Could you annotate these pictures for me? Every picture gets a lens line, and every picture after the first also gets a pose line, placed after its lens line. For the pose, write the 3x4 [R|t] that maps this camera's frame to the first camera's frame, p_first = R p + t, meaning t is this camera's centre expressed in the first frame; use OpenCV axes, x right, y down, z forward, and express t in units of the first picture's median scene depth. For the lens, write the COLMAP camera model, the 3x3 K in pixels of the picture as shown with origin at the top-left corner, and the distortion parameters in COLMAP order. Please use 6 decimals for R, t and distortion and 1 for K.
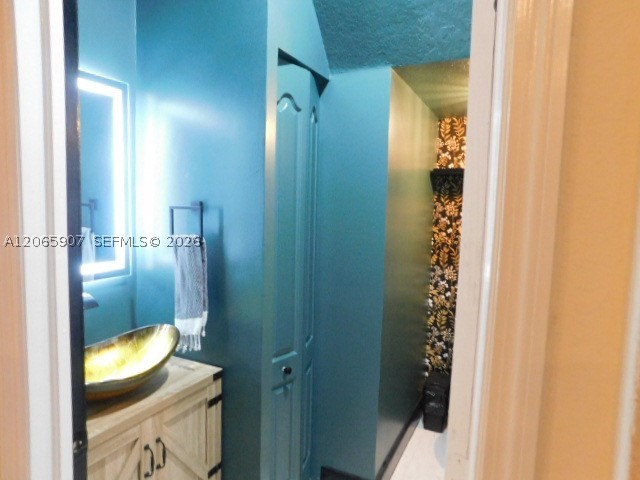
lens RADIAL K [[424.6, 0, 318.3], [0, 424.6, 240.7], [0, 0, 1]] dist [-0.069441, 0.057839]
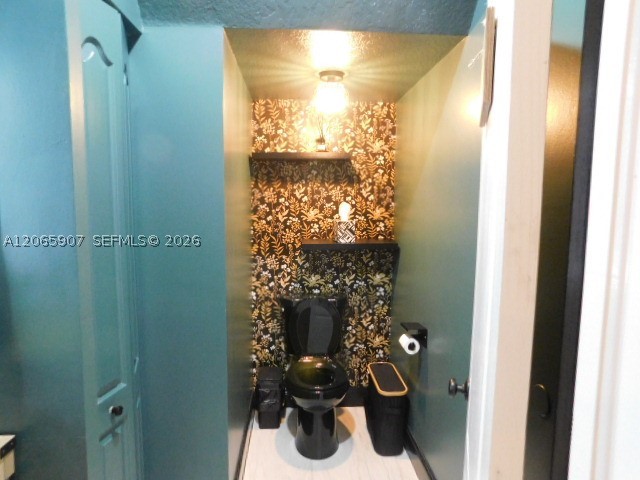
lens RADIAL K [[424.6, 0, 320.9], [0, 424.6, 240.1], [0, 0, 1]] dist [-0.069441, 0.057839]
pose [[0.866151, -0.069065, 0.494987, -0.067878], [0.058935, 0.997610, 0.036069, -0.001954], [-0.496295, -0.002069, 0.868151, 0.109686]]
